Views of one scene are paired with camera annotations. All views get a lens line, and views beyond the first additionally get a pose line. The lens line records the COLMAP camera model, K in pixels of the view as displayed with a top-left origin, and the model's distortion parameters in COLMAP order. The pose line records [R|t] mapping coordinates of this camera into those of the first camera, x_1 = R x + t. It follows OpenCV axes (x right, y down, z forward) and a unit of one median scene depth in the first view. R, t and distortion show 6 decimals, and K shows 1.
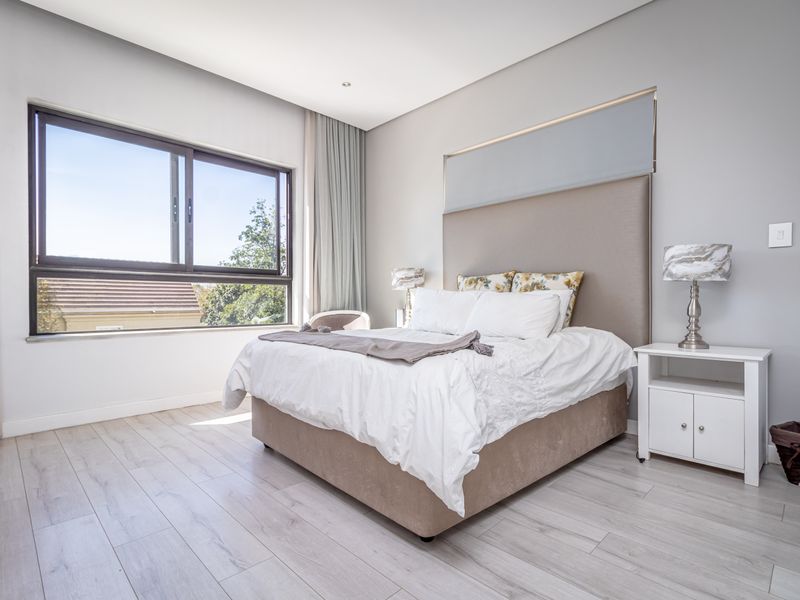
lens RADIAL K [[414.2, 0, 401.4], [0, 414.2, 300.6], [0, 0, 1]] dist [0.007548, 0.001557]
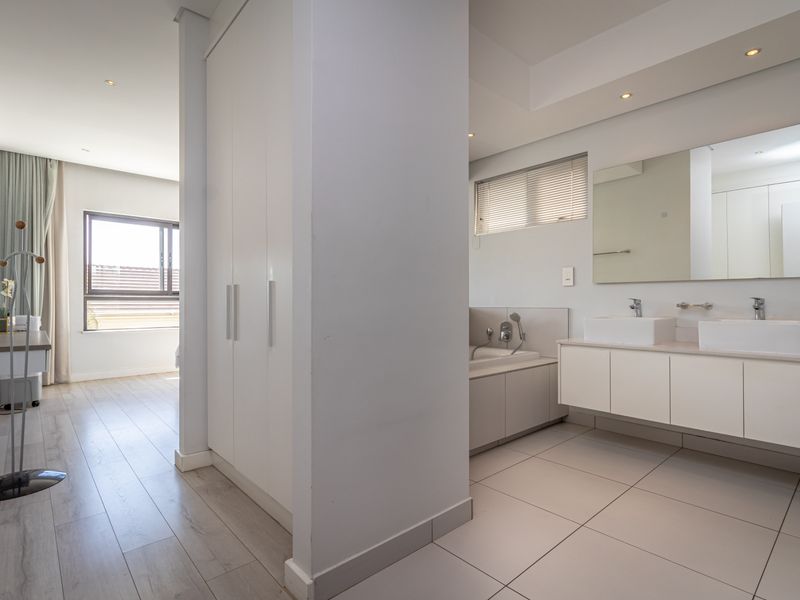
lens RADIAL K [[414.2, 0, 398.6], [0, 414.2, 300.9], [0, 0, 1]] dist [0.007548, 0.001557]
pose [[0.998738, 0.000664, -0.050227, 0.611283], [-0.000766, 0.999998, -0.002007, -0.049632], [0.050225, 0.002043, 0.998736, -0.786853]]
